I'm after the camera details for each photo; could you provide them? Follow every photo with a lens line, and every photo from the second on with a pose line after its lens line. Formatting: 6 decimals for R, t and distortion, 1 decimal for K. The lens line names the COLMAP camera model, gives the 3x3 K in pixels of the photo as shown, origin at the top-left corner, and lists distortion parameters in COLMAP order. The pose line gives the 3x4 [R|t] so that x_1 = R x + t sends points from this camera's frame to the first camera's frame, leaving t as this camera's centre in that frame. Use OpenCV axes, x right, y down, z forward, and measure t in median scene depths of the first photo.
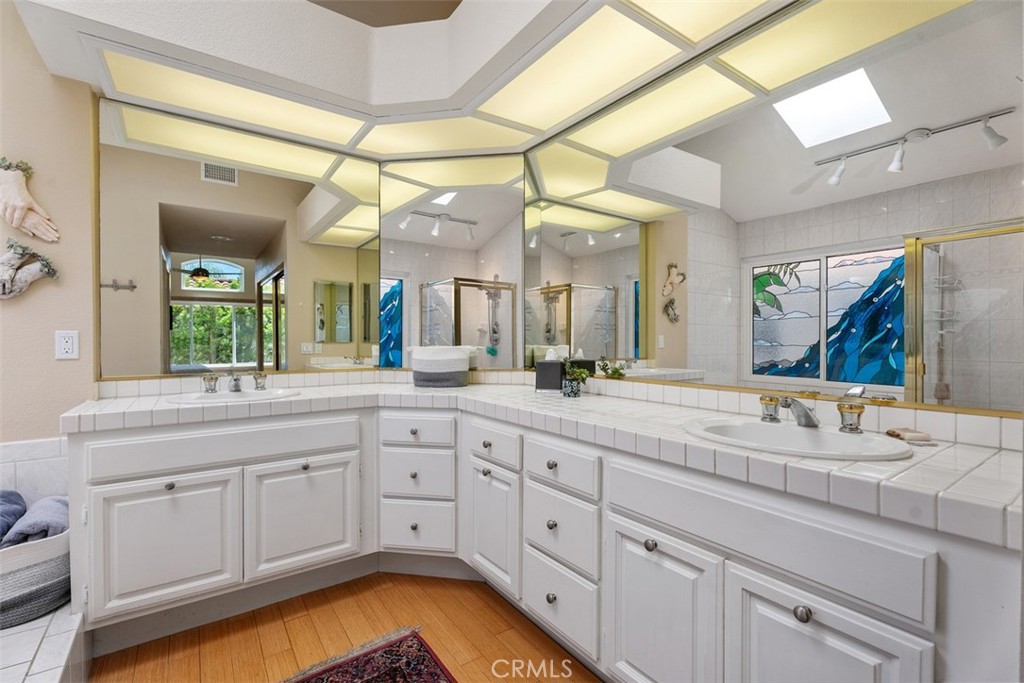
lens RADIAL K [[456.8, 0, 504.8], [0, 456.8, 343.1], [0, 0, 1]] dist [0.006512, -0.002594]
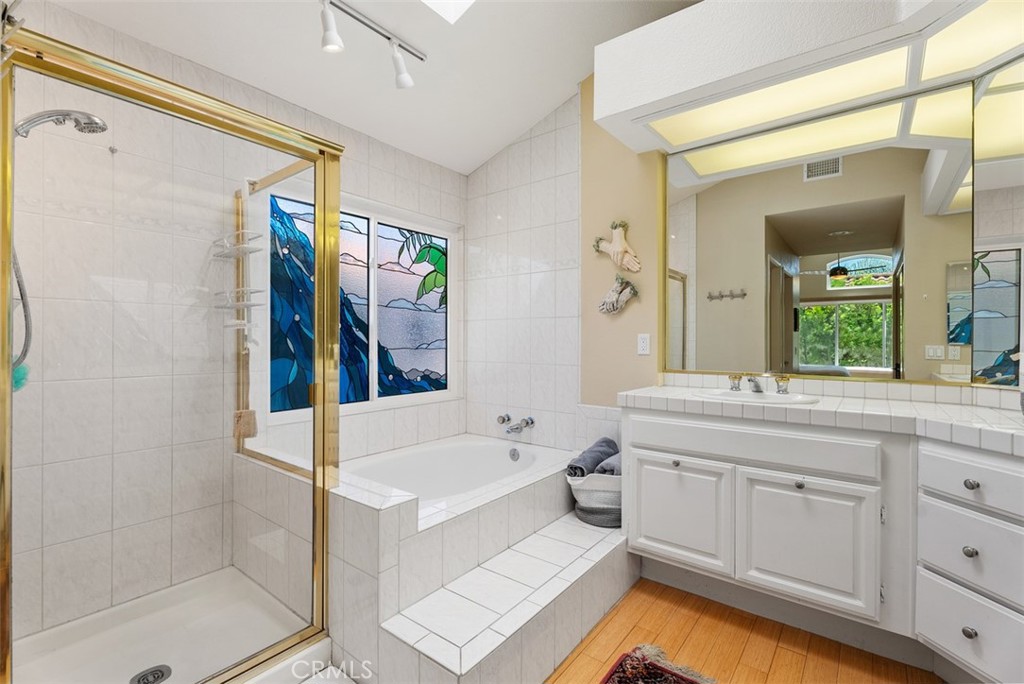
lens RADIAL K [[456.8, 0, 505.5], [0, 456.8, 338.5], [0, 0, 1]] dist [0.006512, -0.002594]
pose [[0.290741, -0.001263, -0.956801, 0.229587], [-0.009956, 0.999941, -0.004345, -0.002932], [0.956750, 0.010790, 0.290711, 0.183348]]
